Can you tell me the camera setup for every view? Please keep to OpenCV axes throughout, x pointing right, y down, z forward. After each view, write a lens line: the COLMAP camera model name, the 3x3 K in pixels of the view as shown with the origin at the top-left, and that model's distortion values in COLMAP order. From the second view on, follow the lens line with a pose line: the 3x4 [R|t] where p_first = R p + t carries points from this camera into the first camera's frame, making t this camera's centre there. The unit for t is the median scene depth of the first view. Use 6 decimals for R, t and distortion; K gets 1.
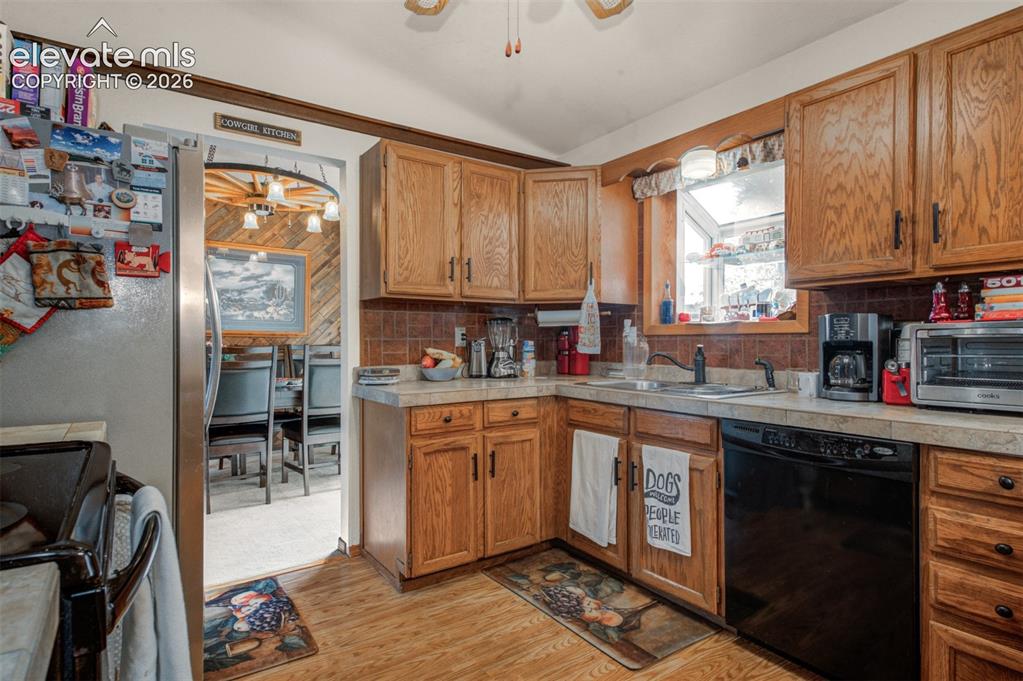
lens RADIAL K [[530.0, 0, 509.0], [0, 530.0, 344.2], [0, 0, 1]] dist [0.003488, 0.000992]
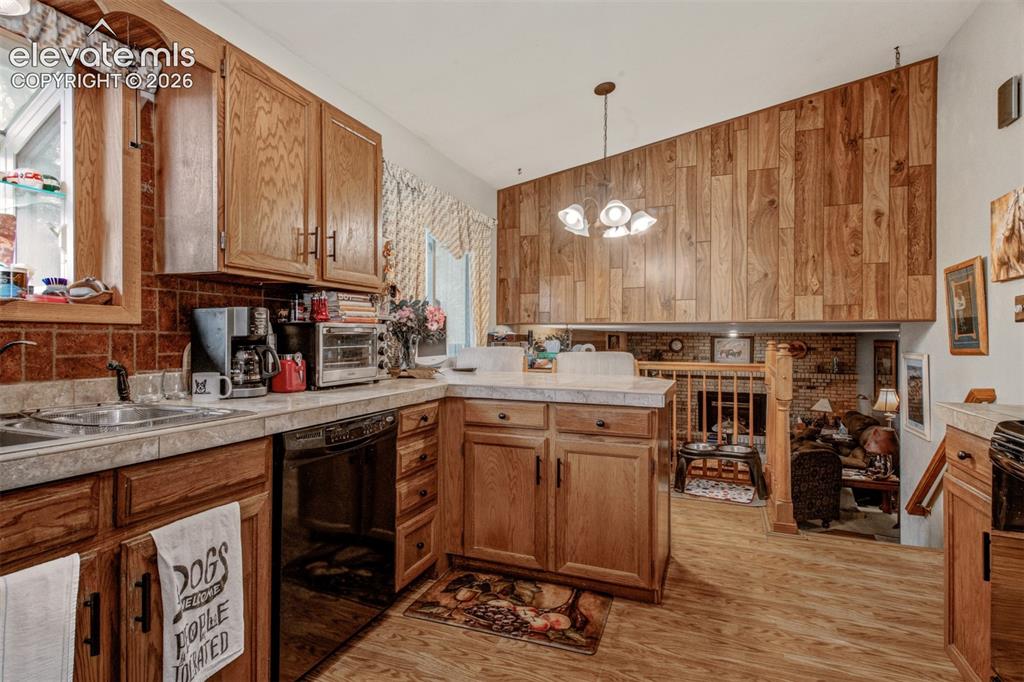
lens RADIAL K [[530.6, 0, 508.6], [0, 530.6, 334.5], [0, 0, 1]] dist [0.003488, 0.000992]
pose [[-0.553590, 0.002392, 0.832786, -0.410439], [-0.001070, 0.999993, -0.003583, -0.004956], [-0.832789, -0.002875, -0.553584, 1.073012]]
